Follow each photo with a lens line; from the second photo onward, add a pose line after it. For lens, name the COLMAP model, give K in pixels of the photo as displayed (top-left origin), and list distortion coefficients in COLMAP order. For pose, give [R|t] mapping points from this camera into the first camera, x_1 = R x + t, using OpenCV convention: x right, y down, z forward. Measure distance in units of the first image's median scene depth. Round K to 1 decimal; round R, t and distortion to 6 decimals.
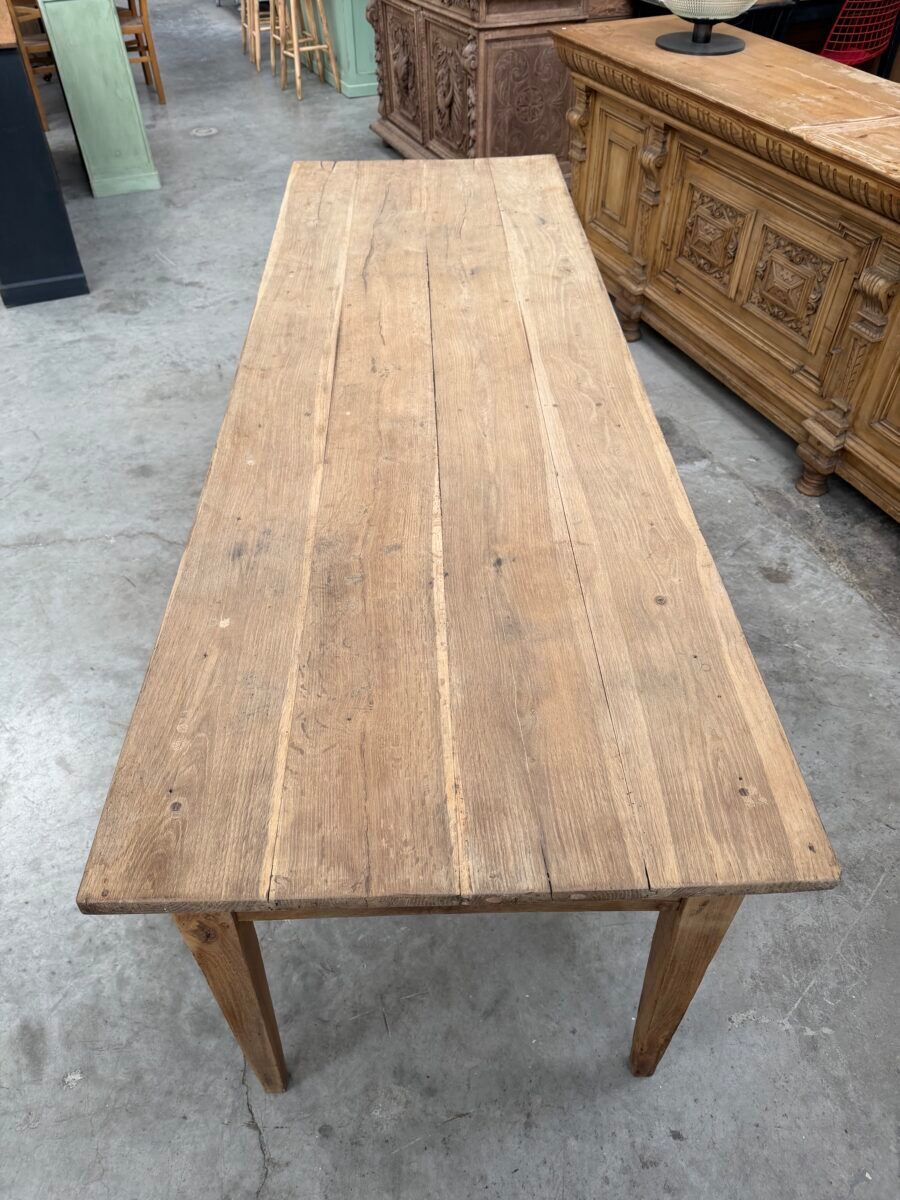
lens RADIAL K [[841.6, 0, 444.5], [0, 841.6, 599.1], [0, 0, 1]] dist [0.047167, -0.061281]
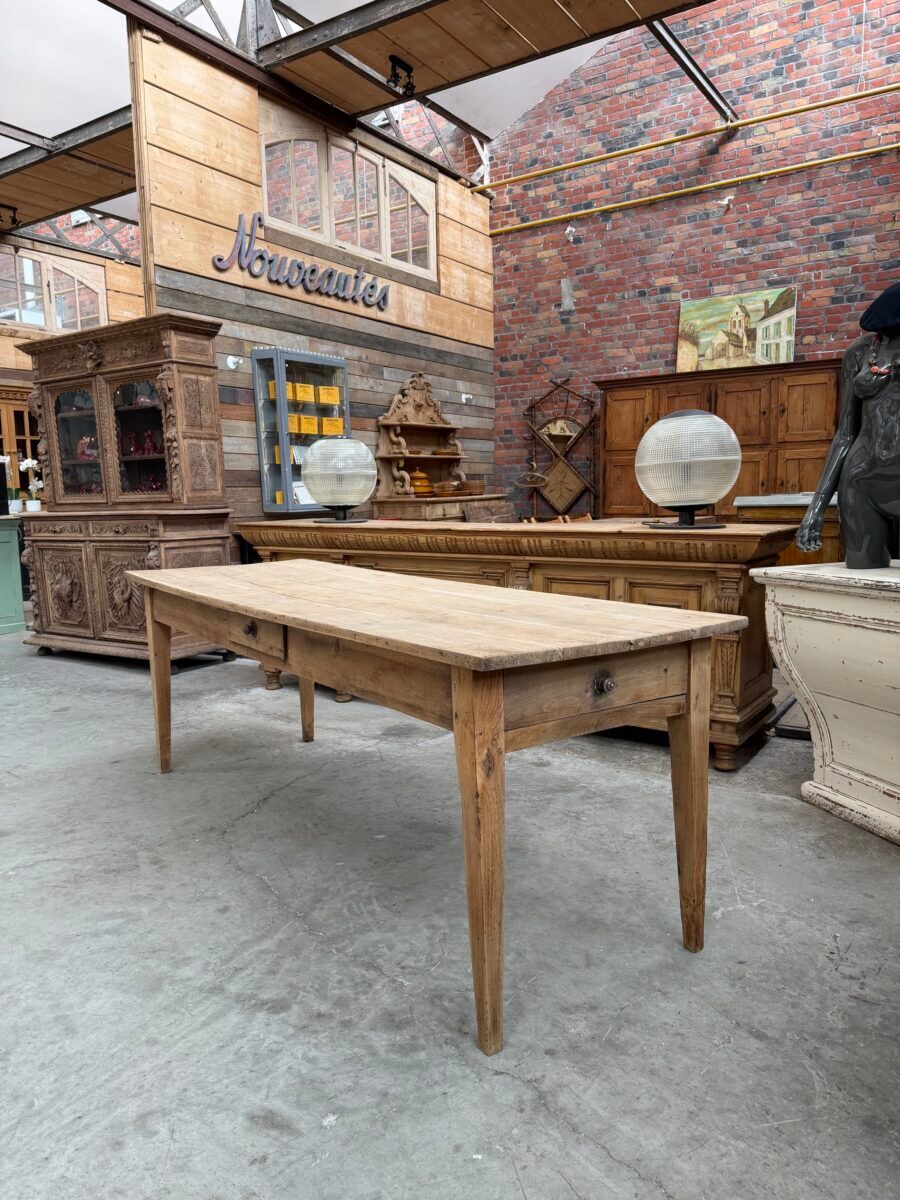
lens RADIAL K [[841.6, 0, 442.4], [0, 841.6, 601.6], [0, 0, 1]] dist [0.047167, -0.061281]
pose [[0.835326, -0.079283, 0.544009, -0.523260], [0.388739, 0.784893, -0.482519, 0.389524], [-0.388733, 0.614538, 0.686462, -0.093467]]
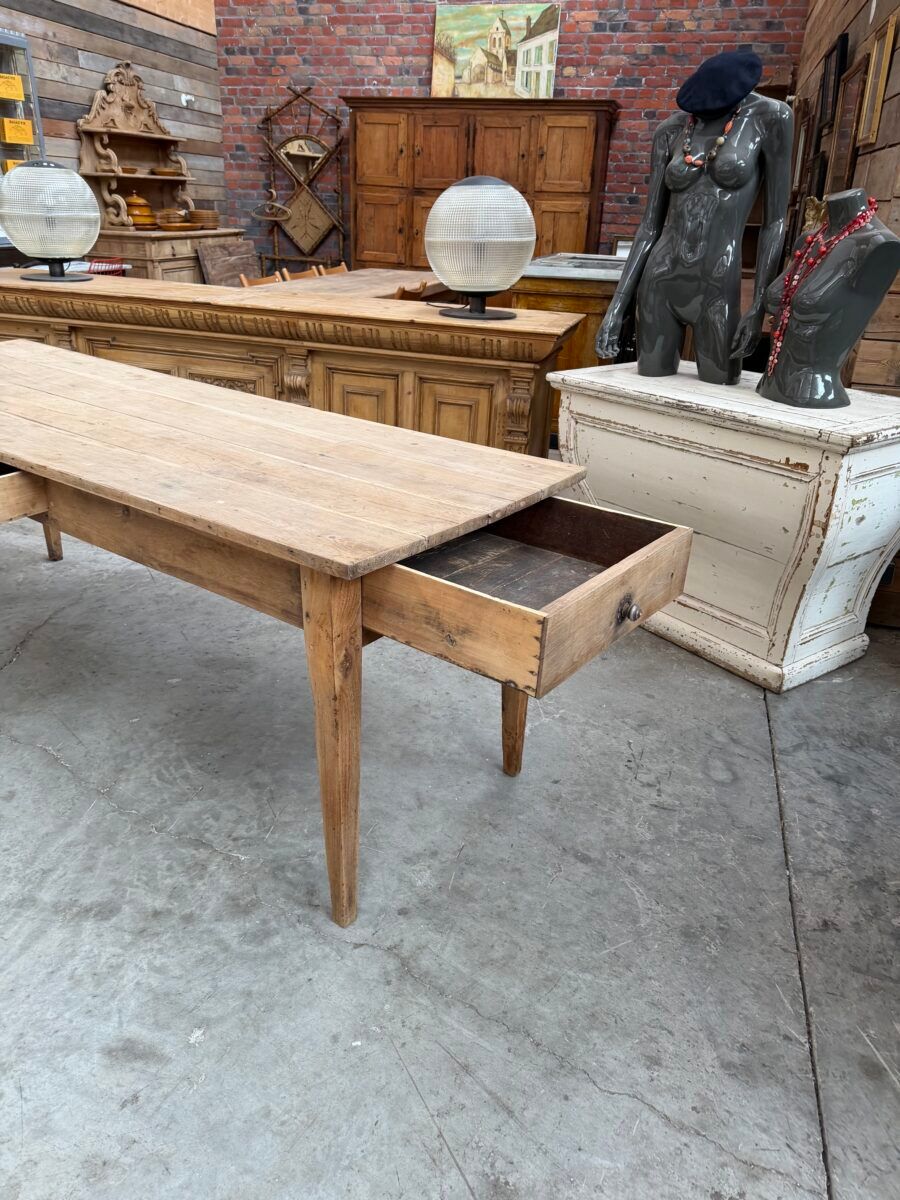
lens RADIAL K [[841.6, 0, 441.1], [0, 841.6, 592.9], [0, 0, 1]] dist [0.047167, -0.061281]
pose [[0.627924, -0.292417, 0.721251, -0.515262], [0.506692, 0.857024, -0.093664, 0.224979], [-0.590740, 0.424266, 0.686312, -0.043126]]
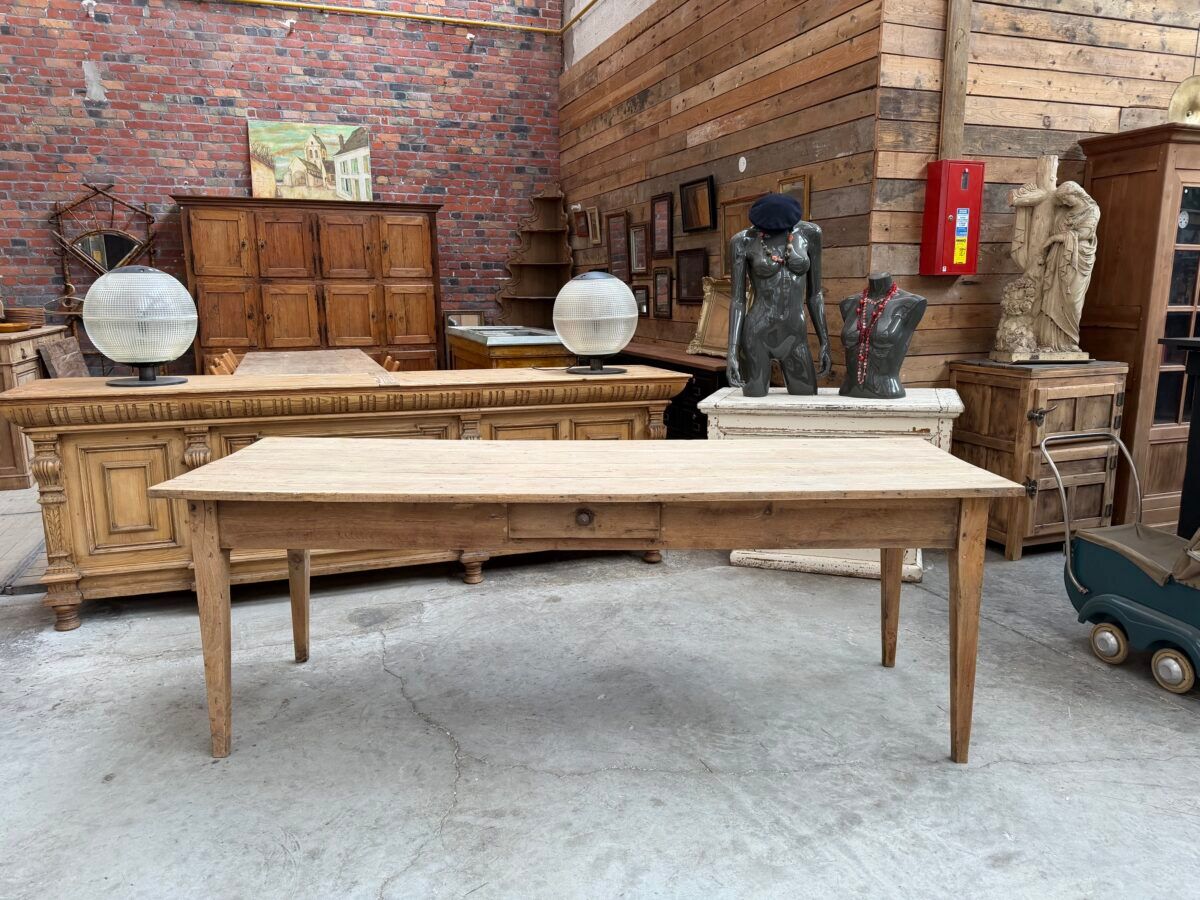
lens RADIAL K [[841.6, 0, 601.3], [0, 841.6, 455.3], [0, 0, 1]] dist [0.047167, -0.061281]
pose [[0.051218, -0.183245, 0.981732, -1.095965], [0.694499, 0.712946, 0.096842, -0.313912], [-0.717668, 0.676852, 0.163780, 0.517046]]
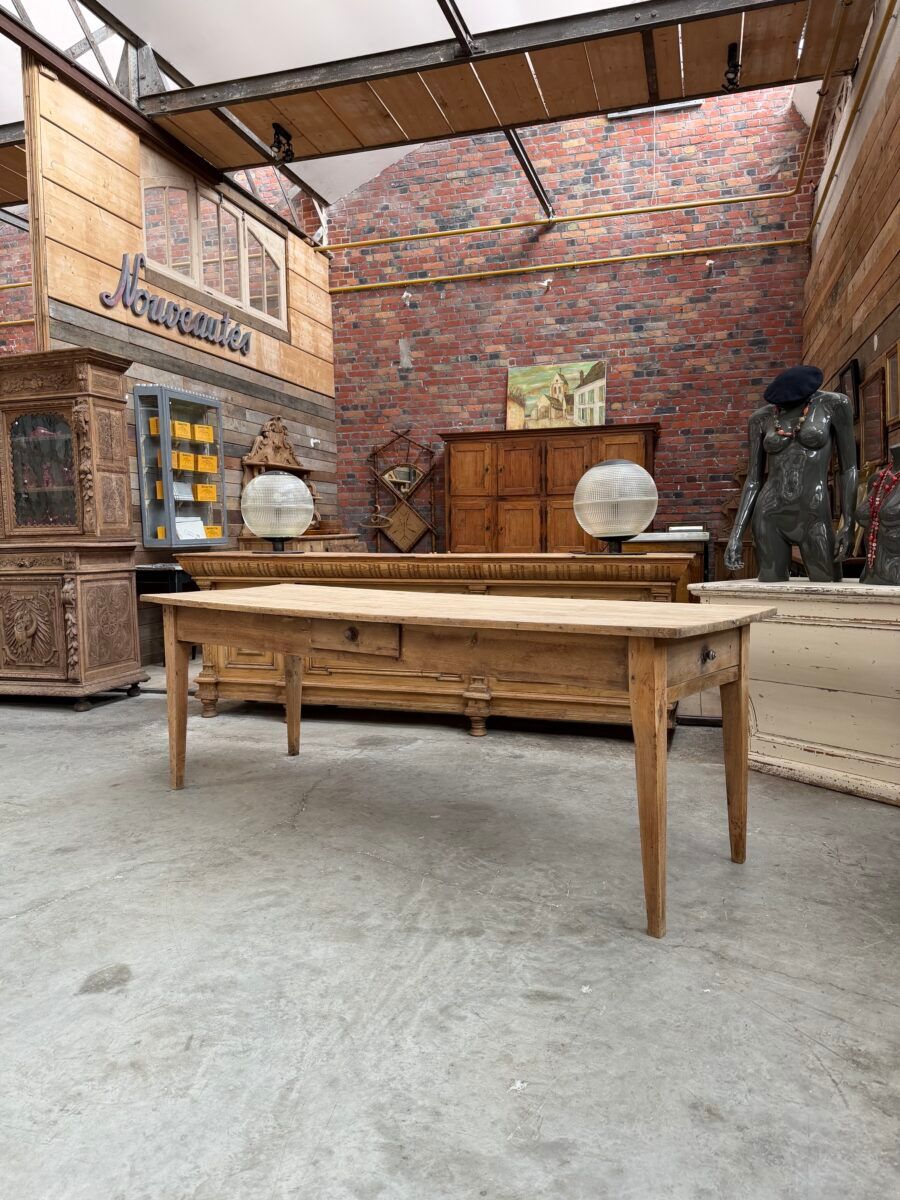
lens RADIAL K [[841.6, 0, 440.8], [0, 841.6, 604.6], [0, 0, 1]] dist [0.047167, -0.061281]
pose [[0.644622, -0.062192, 0.761967, -0.978980], [0.532898, 0.751197, -0.389517, 0.319156], [-0.548163, 0.657142, 0.517380, 0.024248]]
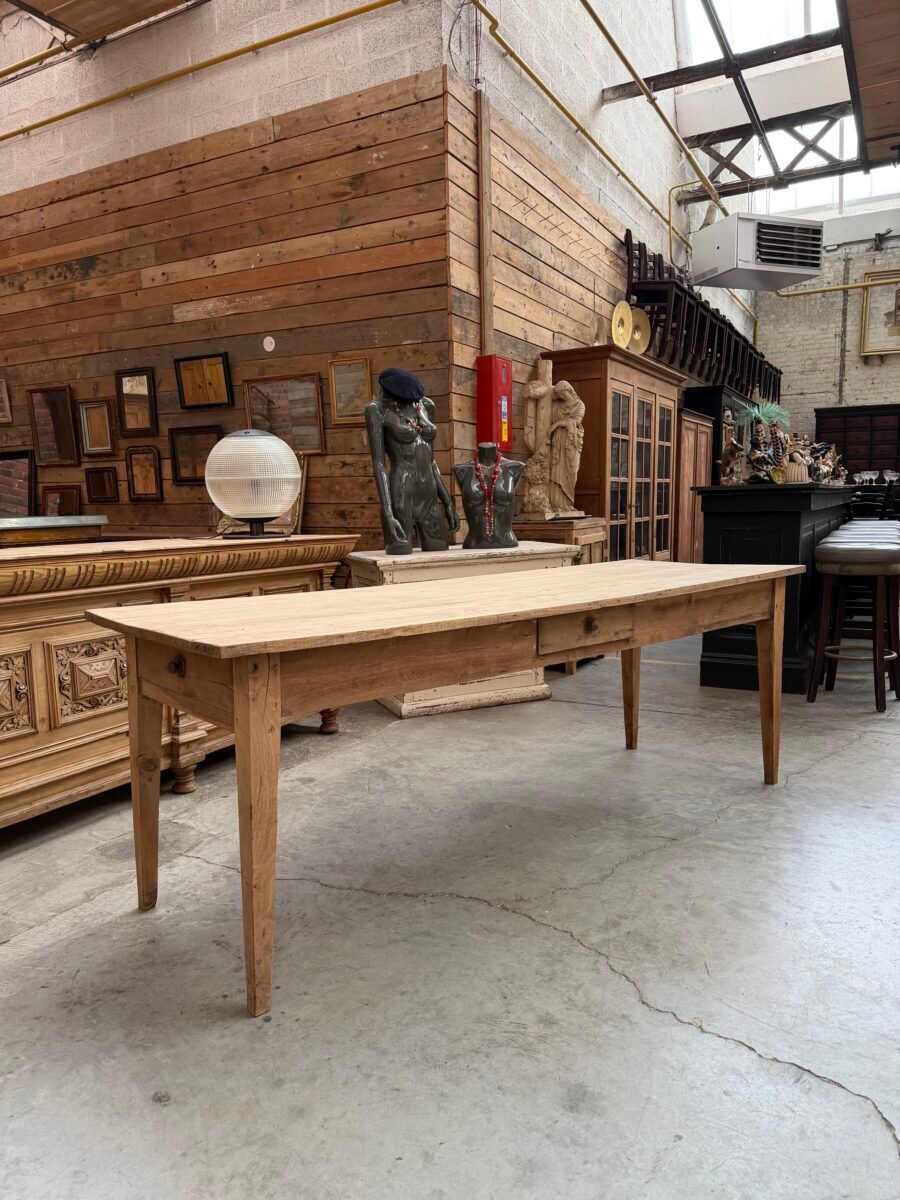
lens RADIAL K [[841.6, 0, 449.6], [0, 841.6, 598.6], [0, 0, 1]] dist [0.047167, -0.061281]
pose [[-0.626163, -0.067013, 0.776807, -0.840241], [0.558879, 0.656128, 0.507099, -0.819036], [-0.543667, 0.751668, -0.373391, 1.192138]]
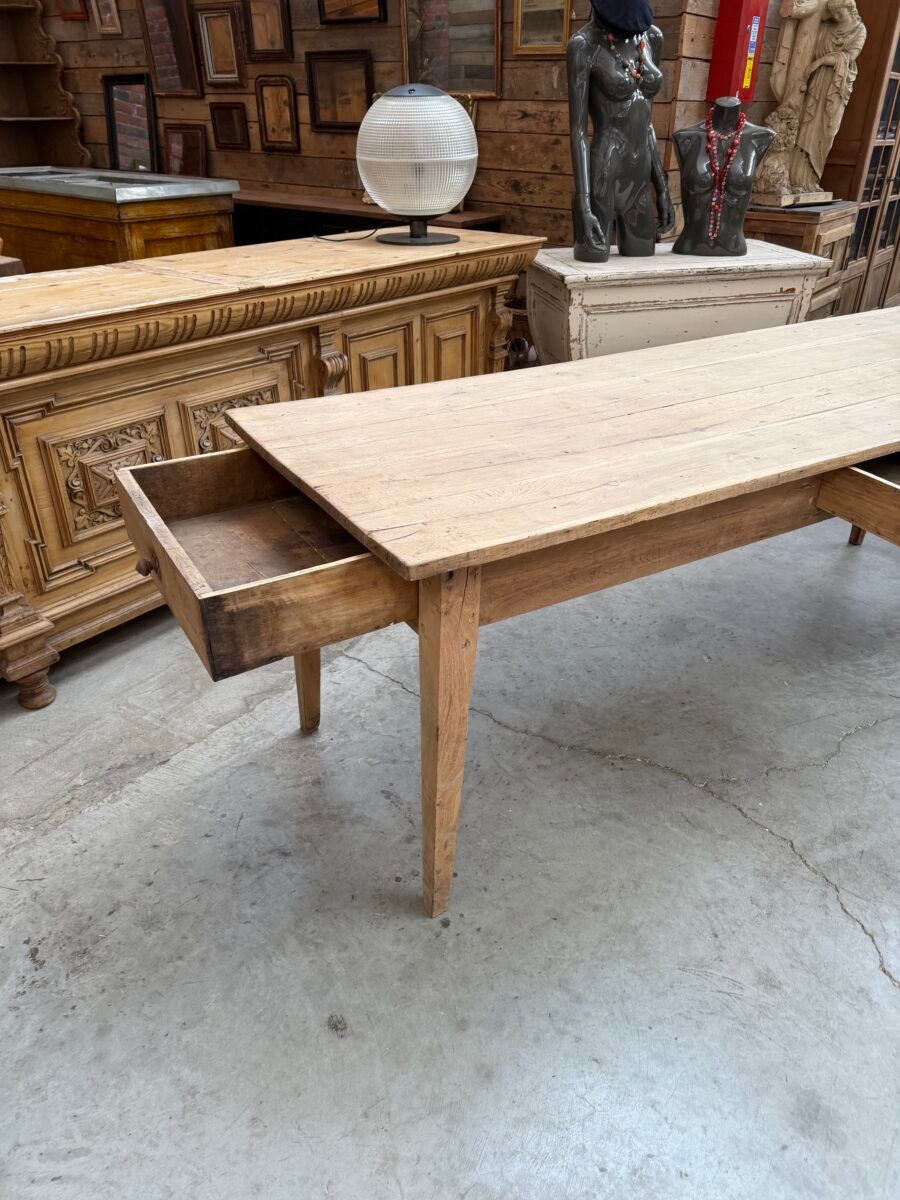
lens RADIAL K [[841.6, 0, 454.7], [0, 841.6, 600.8], [0, 0, 1]] dist [0.047167, -0.061281]
pose [[-0.492782, -0.431029, 0.755897, -0.580201], [0.600017, 0.460819, 0.653930, -0.841697], [-0.630195, 0.775796, 0.031542, 1.050389]]
